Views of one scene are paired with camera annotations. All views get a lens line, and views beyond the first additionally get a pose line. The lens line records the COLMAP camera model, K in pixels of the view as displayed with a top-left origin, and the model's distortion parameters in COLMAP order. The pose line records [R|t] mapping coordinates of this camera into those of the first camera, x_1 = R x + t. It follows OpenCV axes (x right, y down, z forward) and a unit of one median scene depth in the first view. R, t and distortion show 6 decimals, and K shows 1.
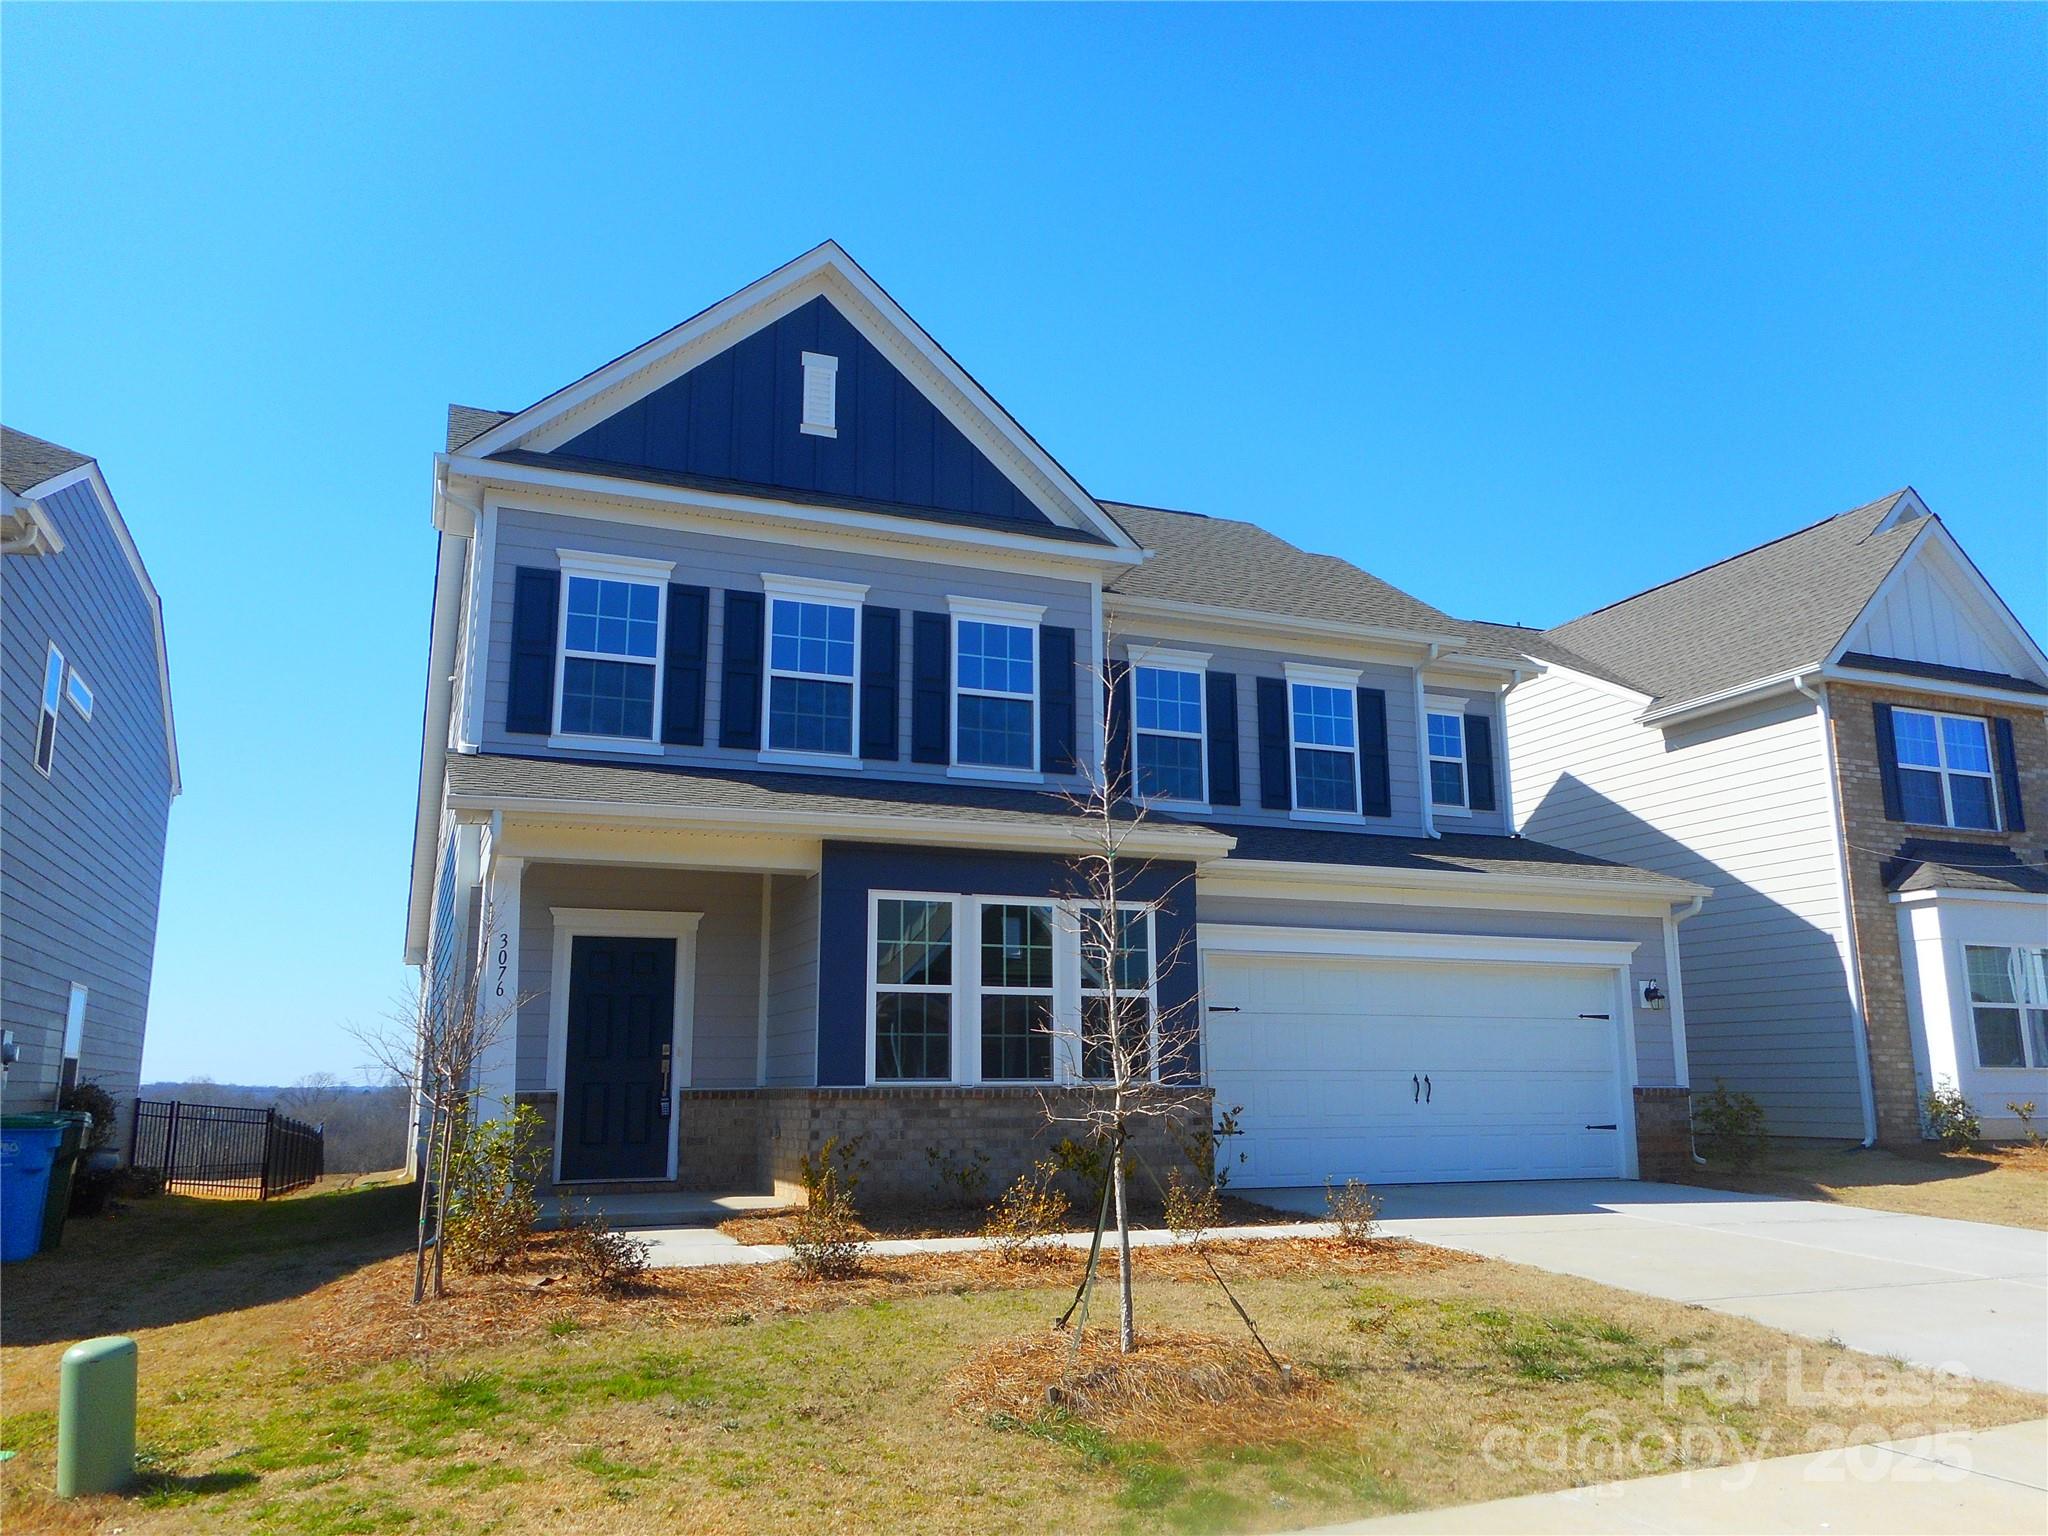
lens RADIAL K [[1696.3, 0, 1031.9], [0, 1696.3, 711.1], [0, 0, 1]] dist [-0.005660, 0.001898]
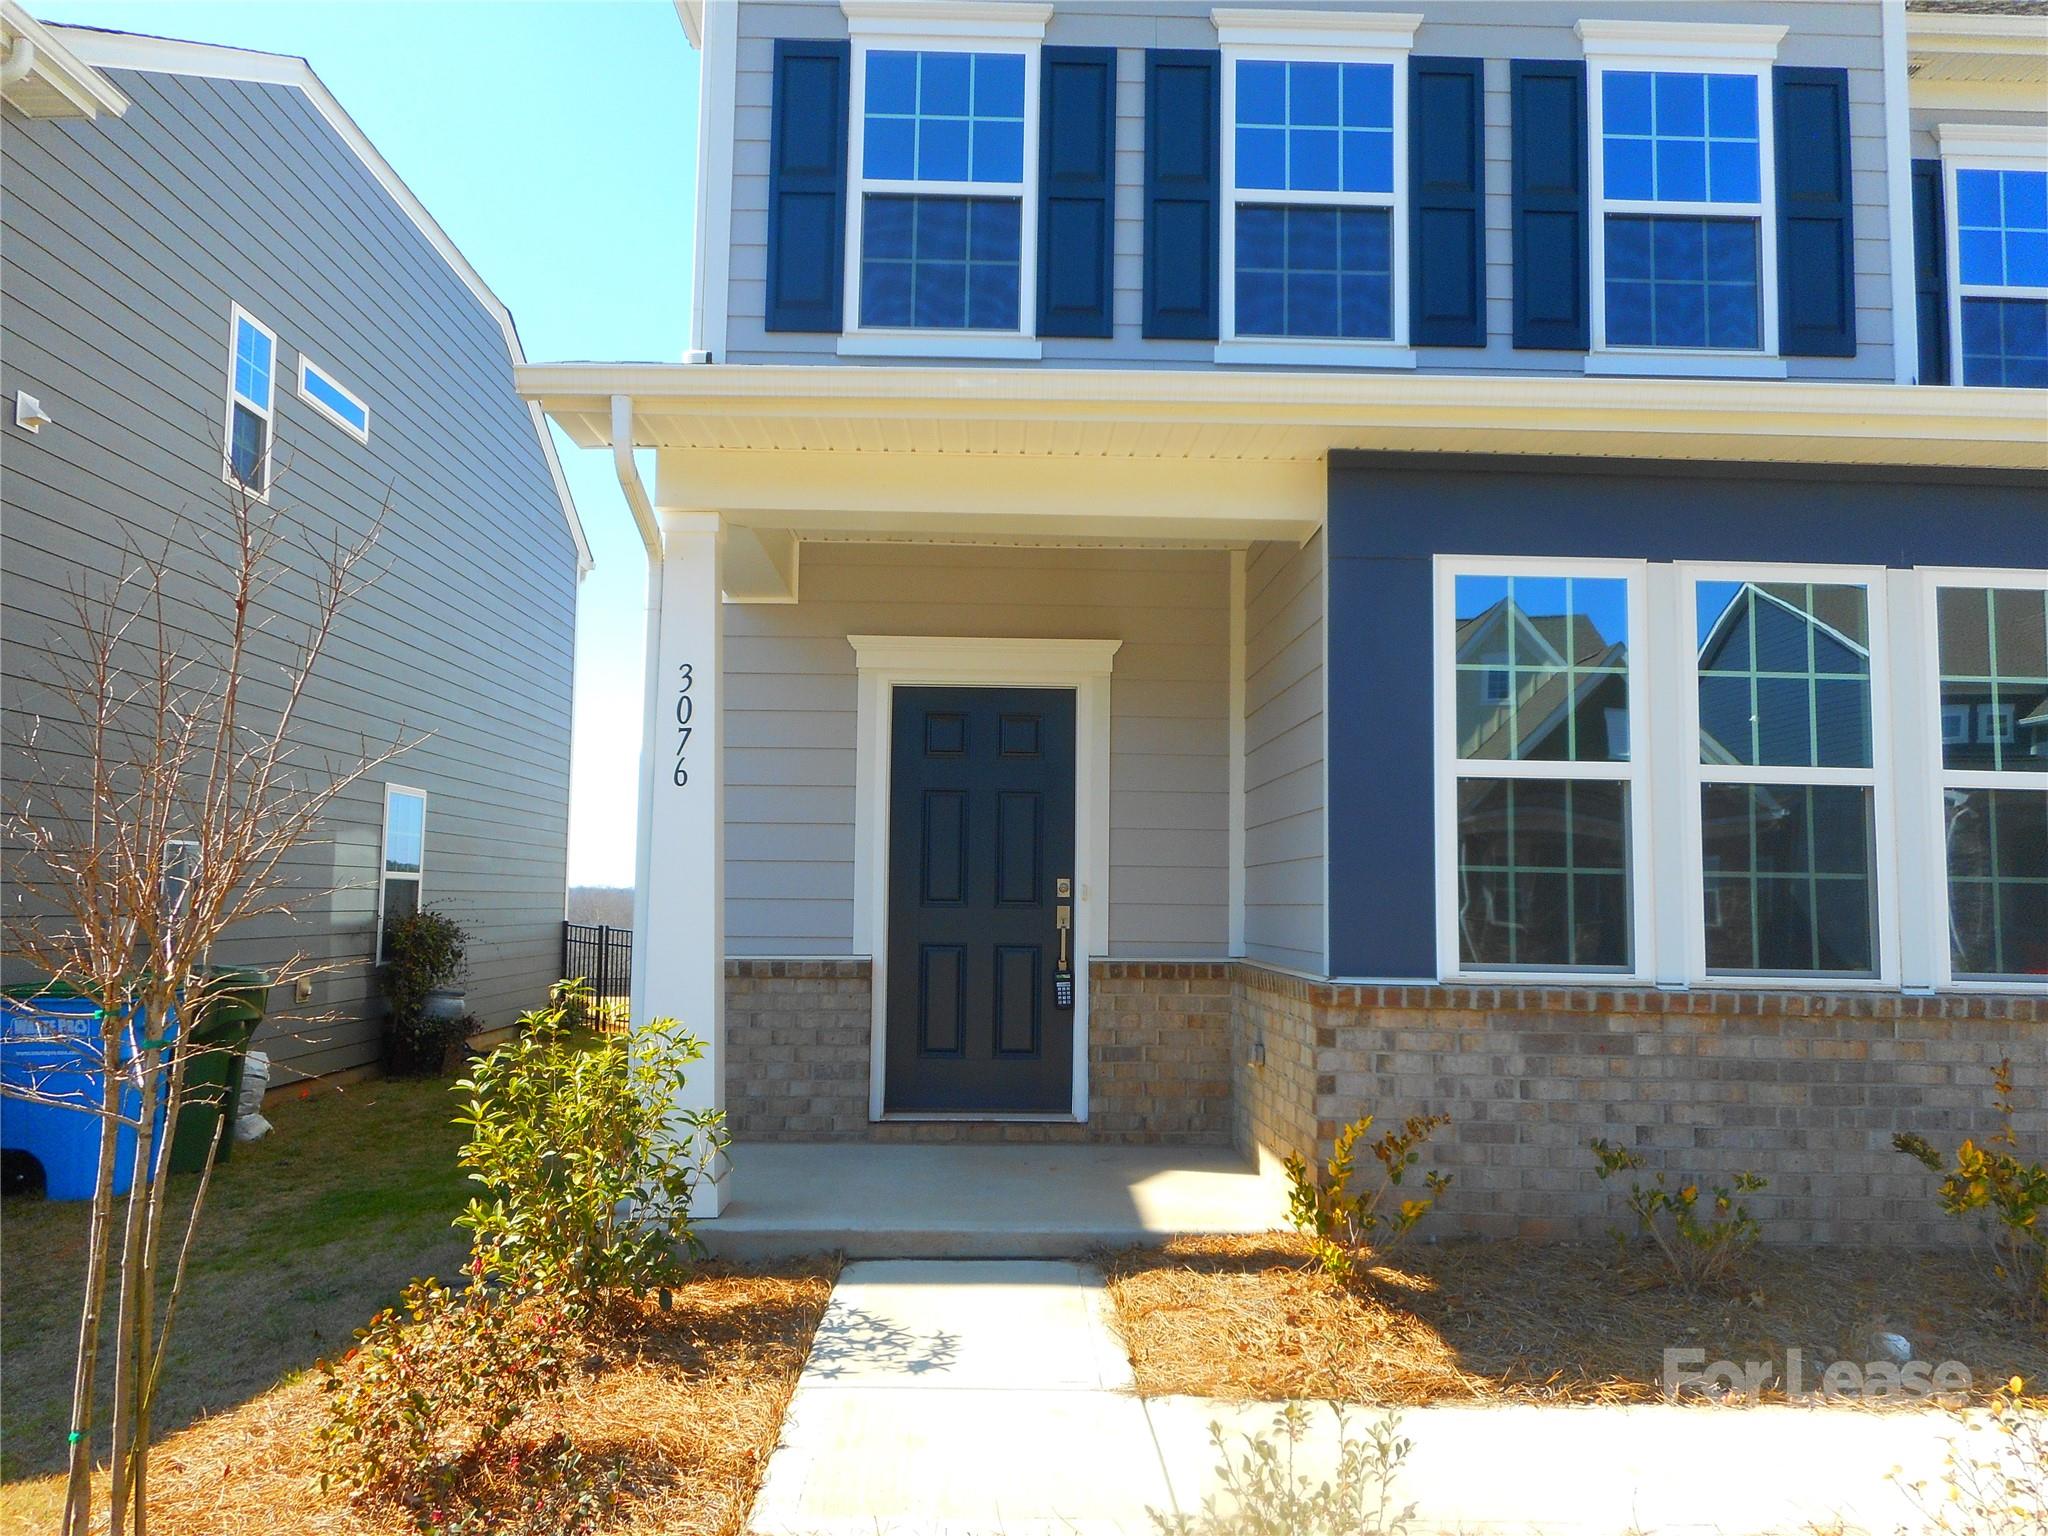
lens RADIAL K [[1537.8, 0, 1005.5], [0, 1537.8, 753.6], [0, 0, 1]] dist [-0.000327, -0.006108]
pose [[0.932916, -0.011809, -0.359900, -0.051643], [0.056983, 0.991710, 0.115170, 0.096415], [0.355557, -0.127952, 0.925855, 0.528818]]
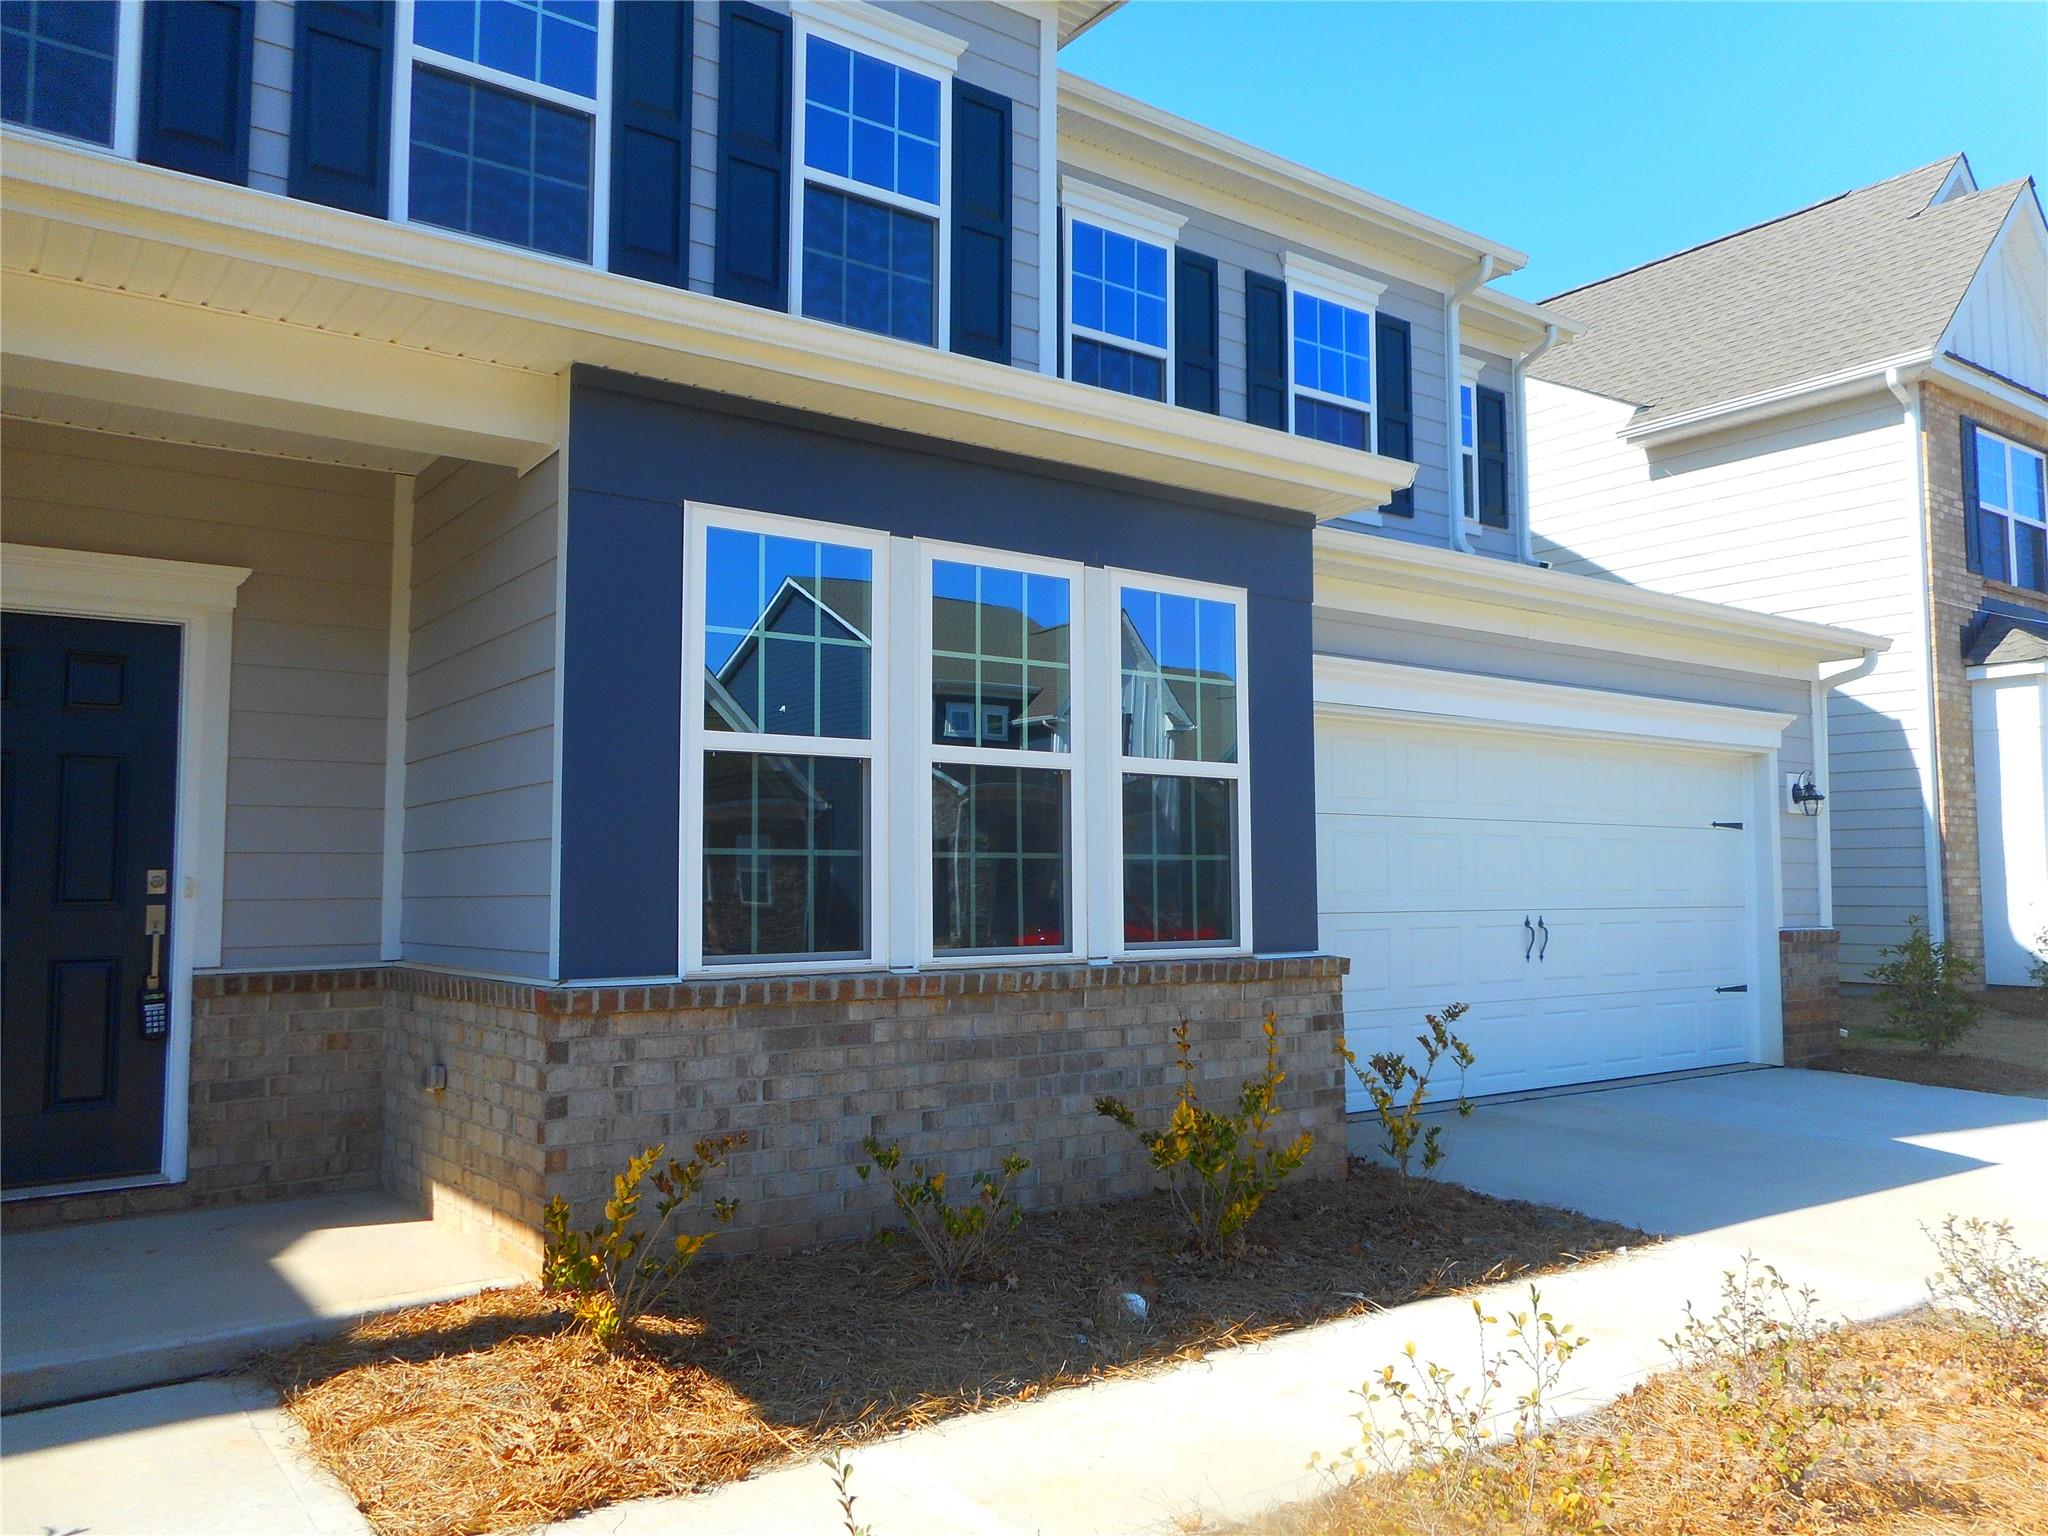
lens RADIAL K [[1537.8, 0, 1005.5], [0, 1537.8, 753.6], [0, 0, 1]] dist [-0.000327, -0.006108]
pose [[0.968226, 0.020303, 0.249252, -0.104730], [-0.053506, 0.990437, 0.127170, 0.105938], [-0.244287, -0.136466, 0.960053, 0.574597]]
